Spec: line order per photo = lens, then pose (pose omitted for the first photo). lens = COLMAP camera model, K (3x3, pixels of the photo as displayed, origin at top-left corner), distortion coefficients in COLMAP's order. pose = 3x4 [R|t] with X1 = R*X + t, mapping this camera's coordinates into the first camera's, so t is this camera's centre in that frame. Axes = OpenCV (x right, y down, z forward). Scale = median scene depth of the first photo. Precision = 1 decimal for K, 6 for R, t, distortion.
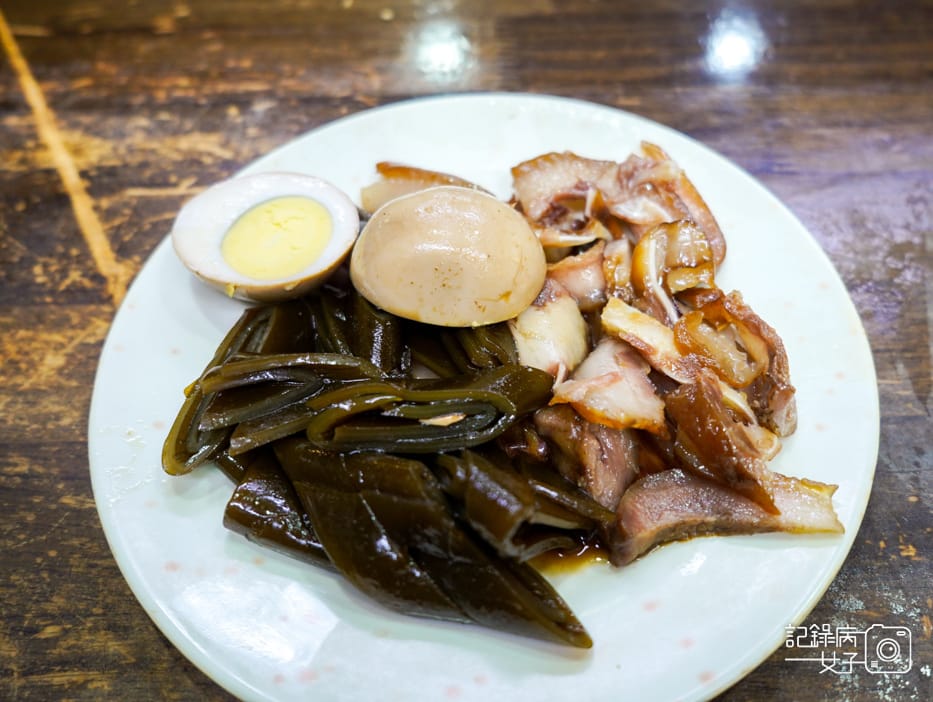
lens RADIAL K [[812.0, 0, 517.5], [0, 812.0, 351.6], [0, 0, 1]] dist [-0.003807, 0.000522]
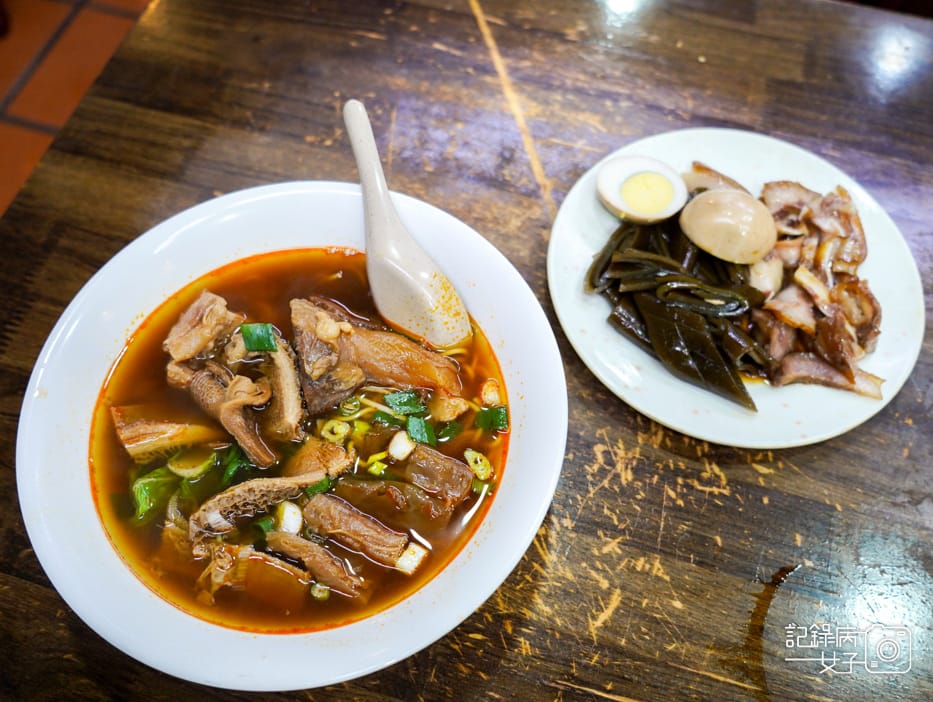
lens RADIAL K [[780.8, 0, 466.5], [0, 780.8, 351.0], [0, 0, 1]] dist [-0.005700, -0.001882]
pose [[0.954182, 0.276736, -0.113818, -0.394773], [-0.258121, 0.953641, 0.154736, 0.049890], [0.151363, -0.118267, 0.981378, -1.034273]]
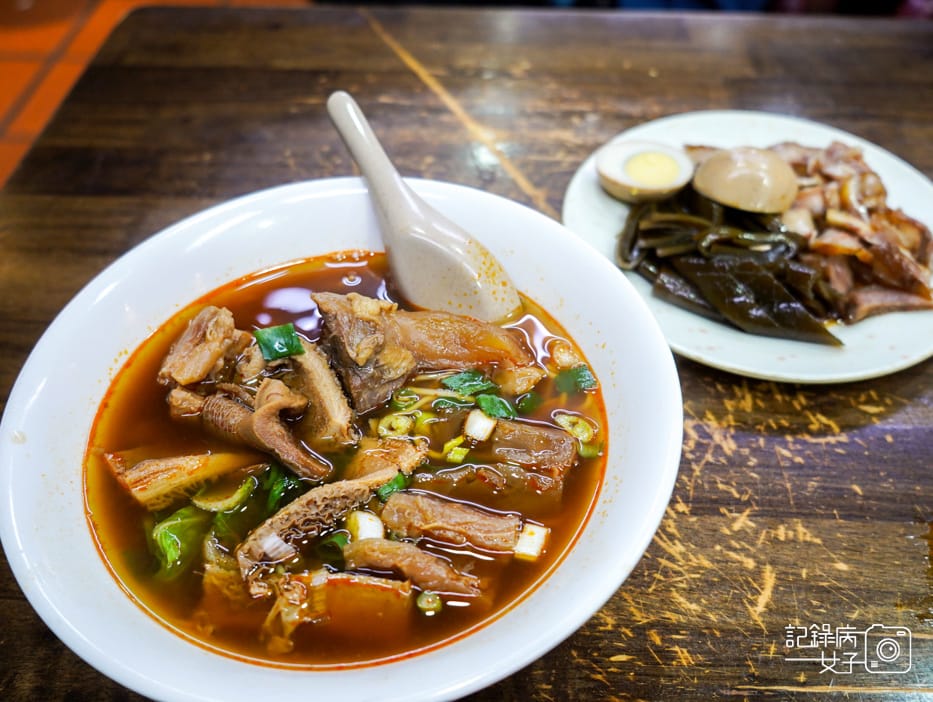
lens RADIAL K [[875.0, 0, 466.5], [0, 875.0, 351.0], [0, 0, 1]] dist [-0.003622, -0.000749]
pose [[0.997236, 0.060226, -0.043508, -0.612282], [-0.065770, 0.987980, -0.139895, 0.592043], [0.034560, 0.142370, 0.989210, -0.977361]]
